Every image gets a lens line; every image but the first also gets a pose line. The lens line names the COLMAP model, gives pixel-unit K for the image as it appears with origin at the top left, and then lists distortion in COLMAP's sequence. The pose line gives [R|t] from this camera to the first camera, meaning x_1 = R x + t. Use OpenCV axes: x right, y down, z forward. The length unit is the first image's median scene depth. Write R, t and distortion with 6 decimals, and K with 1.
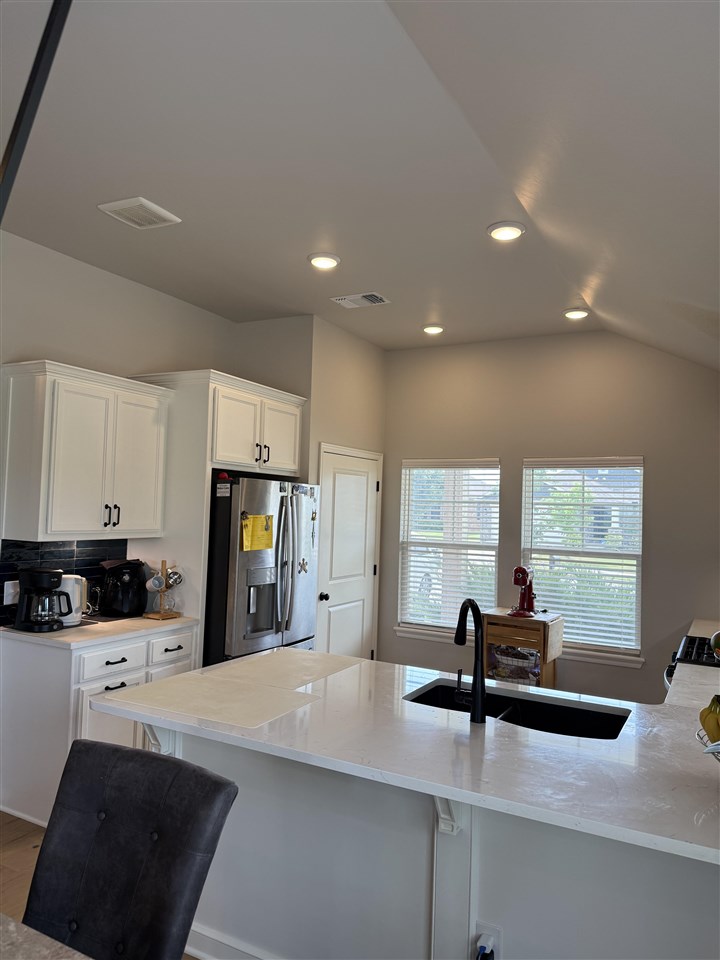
lens RADIAL K [[669.6, 0, 358.5], [0, 669.6, 479.9], [0, 0, 1]] dist [0.093843, -0.127236]
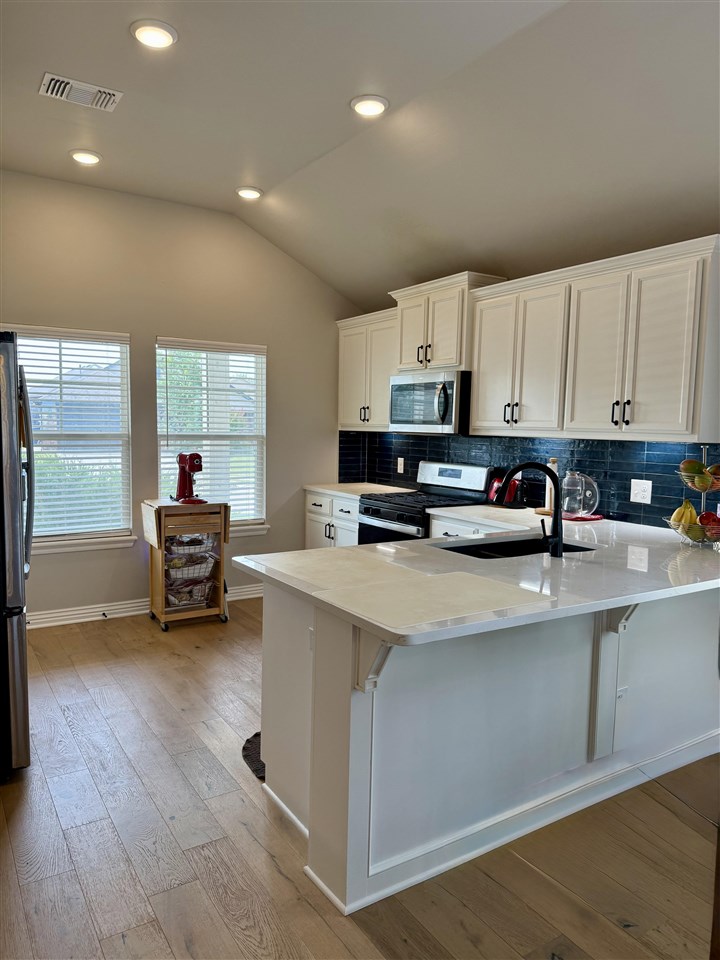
lens RADIAL K [[669.6, 0, 358.5], [0, 669.6, 479.9], [0, 0, 1]] dist [0.093843, -0.127236]
pose [[0.501870, -0.098668, 0.859297, -0.445069], [-0.037585, 0.990046, 0.135633, 0.027246], [-0.864126, -0.100367, 0.493166, 0.304300]]
